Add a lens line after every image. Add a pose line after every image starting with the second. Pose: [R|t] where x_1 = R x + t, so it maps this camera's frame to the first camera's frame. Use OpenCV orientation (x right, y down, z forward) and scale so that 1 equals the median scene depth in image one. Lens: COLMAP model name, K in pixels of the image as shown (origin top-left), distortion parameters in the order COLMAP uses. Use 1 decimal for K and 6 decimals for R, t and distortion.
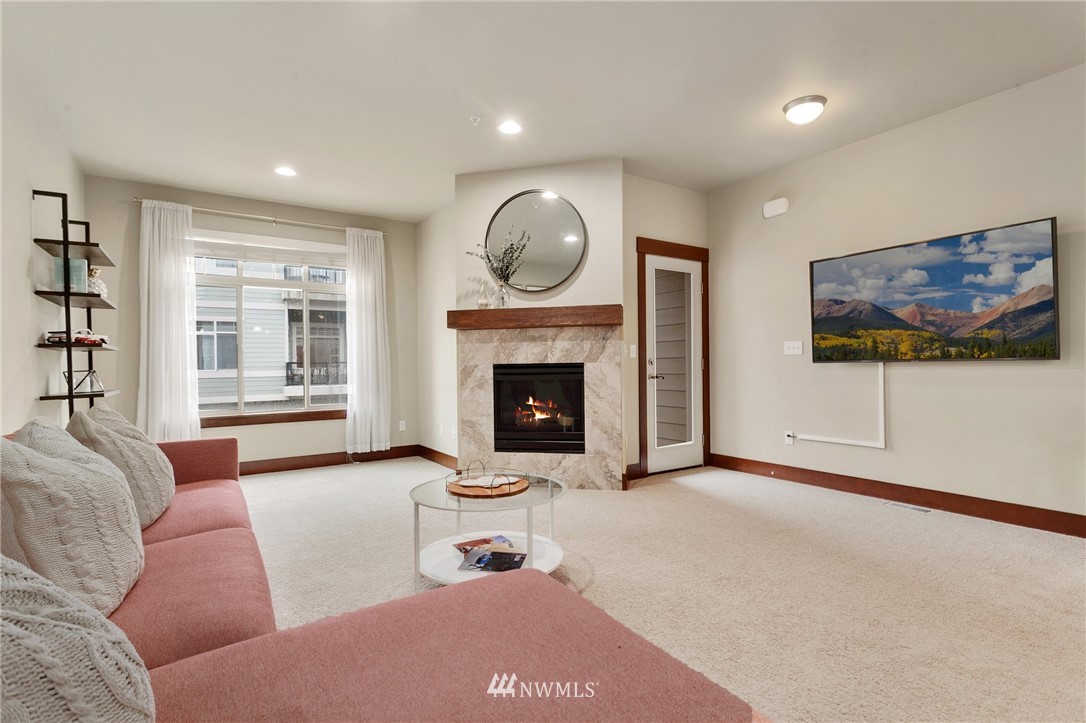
lens RADIAL K [[513.3, 0, 543.0], [0, 513.3, 361.5], [0, 0, 1]] dist [0.001232, 0.000385]
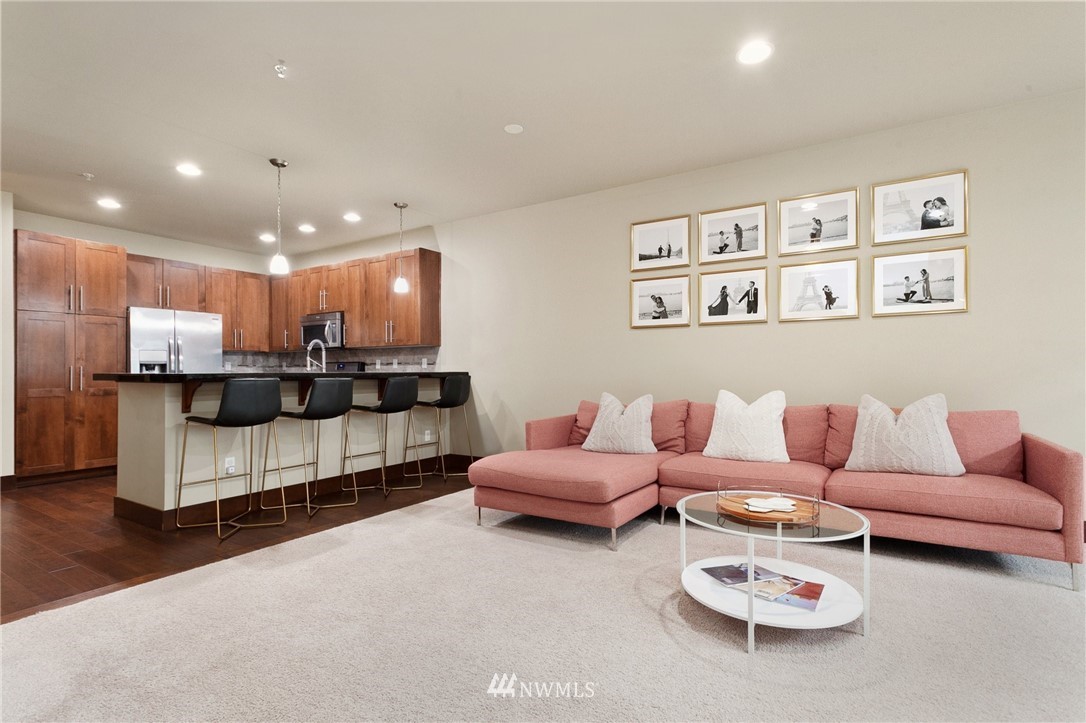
lens RADIAL K [[521.1, 0, 547.0], [0, 521.1, 366.9], [0, 0, 1]] dist [0.003969, 0.000871]
pose [[-0.909582, 0.011679, -0.415360, 0.349798], [0.017901, 0.999778, -0.011090, 0.001010], [0.415139, -0.017523, -0.909589, 0.955080]]
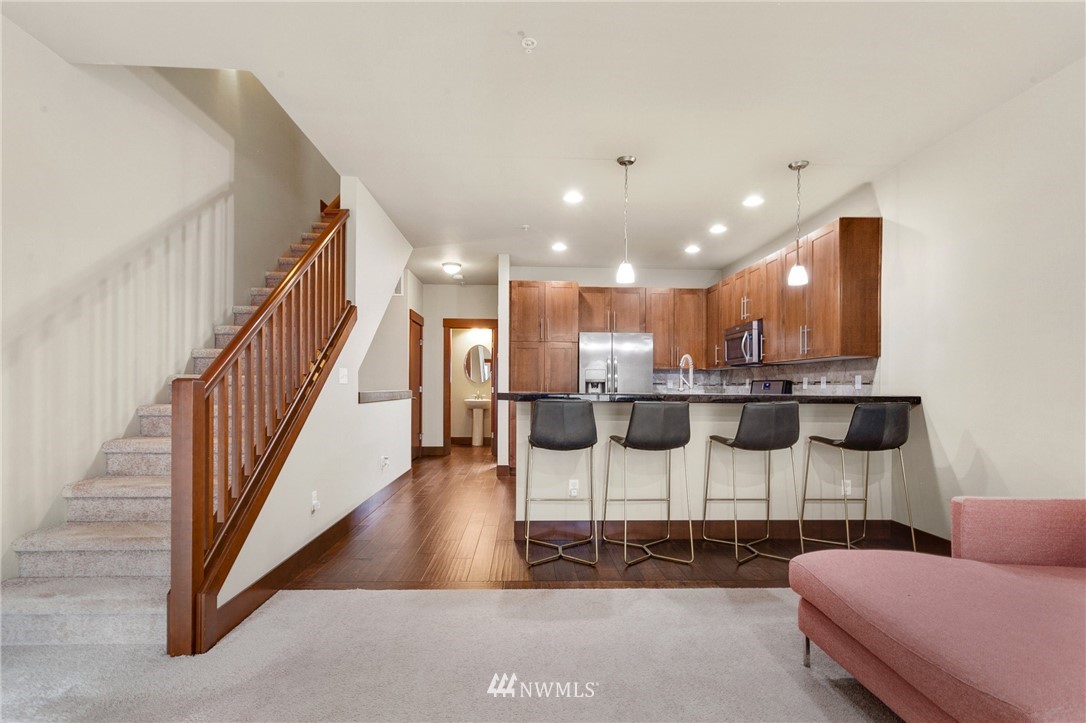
lens RADIAL K [[524.8, 0, 544.0], [0, 524.8, 387.0], [0, 0, 1]] dist [0.000842, 0.000245]
pose [[-0.859448, 0.002023, 0.511220, 0.068935], [-0.004221, 0.999930, -0.011053, -0.007955], [-0.511207, -0.011658, -0.859379, 0.694093]]
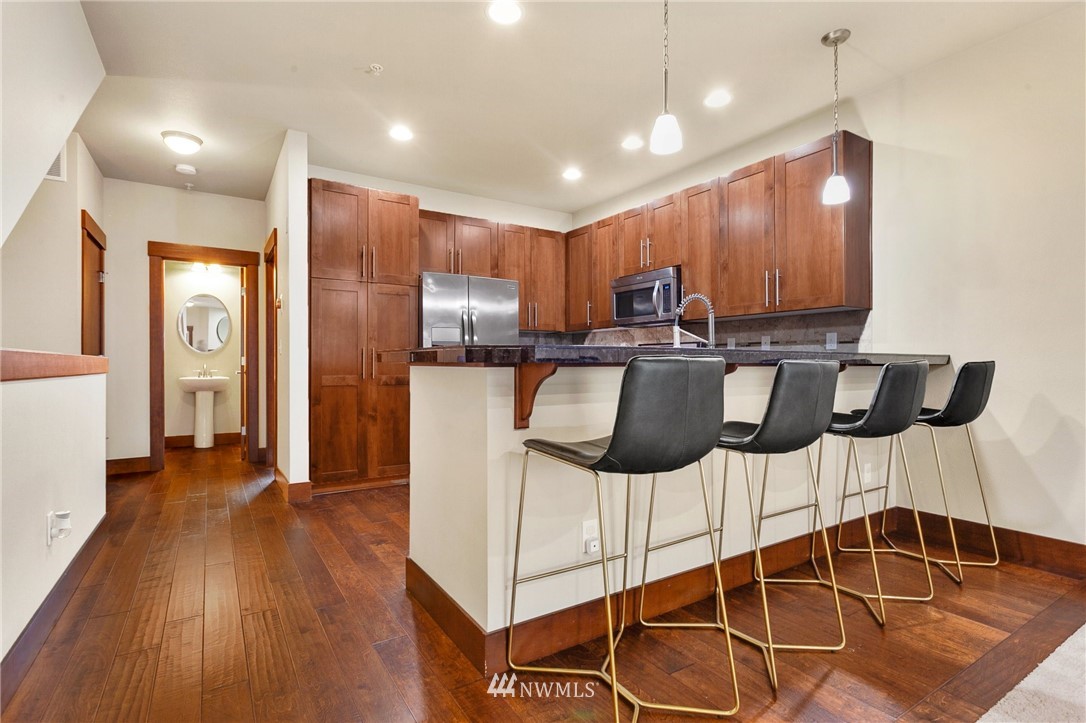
lens RADIAL K [[524.4, 0, 543.0], [0, 524.4, 361.5], [0, 0, 1]] dist [0.004410, 0.000773]
pose [[-0.999894, 0.010835, 0.009716, 0.509026], [0.010722, 0.999876, -0.011564, 0.006214], [-0.009840, -0.011459, -0.999886, 0.360663]]
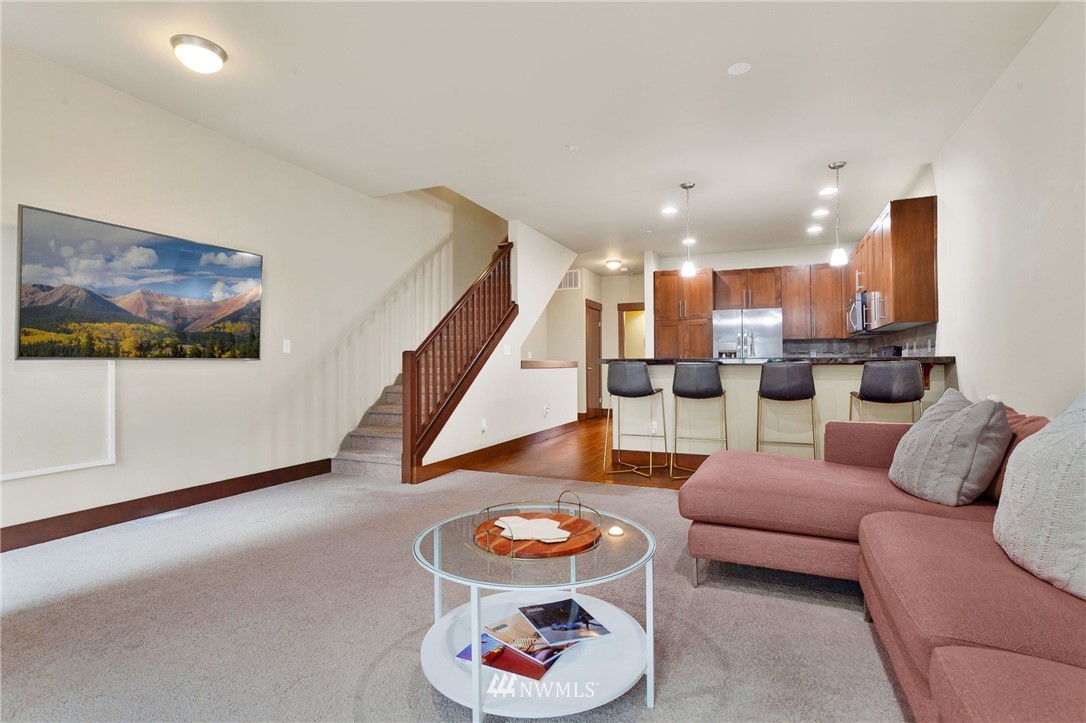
lens RADIAL K [[519.4, 0, 544.8], [0, 519.4, 356.8], [0, 0, 1]] dist [-0.001568, 0.000167]
pose [[-0.552187, 0.021892, 0.833433, -0.386445], [0.001242, 0.999676, -0.025436, 0.017371], [-0.833720, -0.013010, -0.552035, 0.781014]]
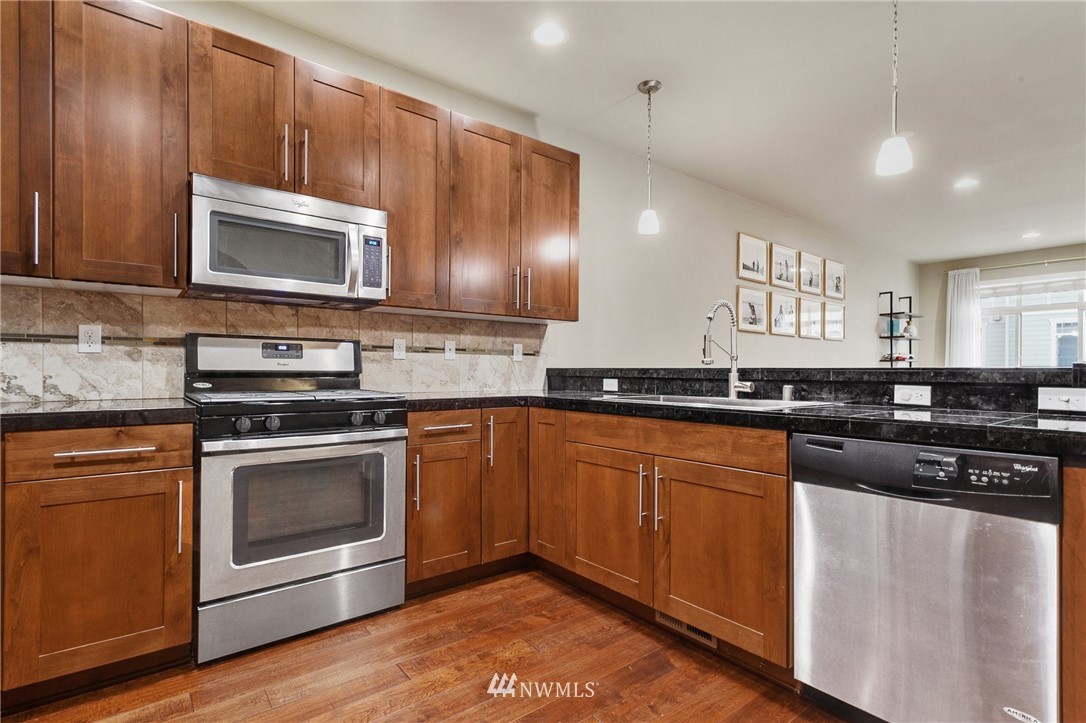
lens RADIAL K [[524.6, 0, 543.7], [0, 524.6, 370.6], [0, 0, 1]] dist [0.003280, 0.001121]
pose [[0.089641, 0.011415, -0.995909, 0.862591], [-0.000237, 0.999935, 0.011440, -0.011803], [0.995974, -0.000789, 0.089638, -0.496145]]
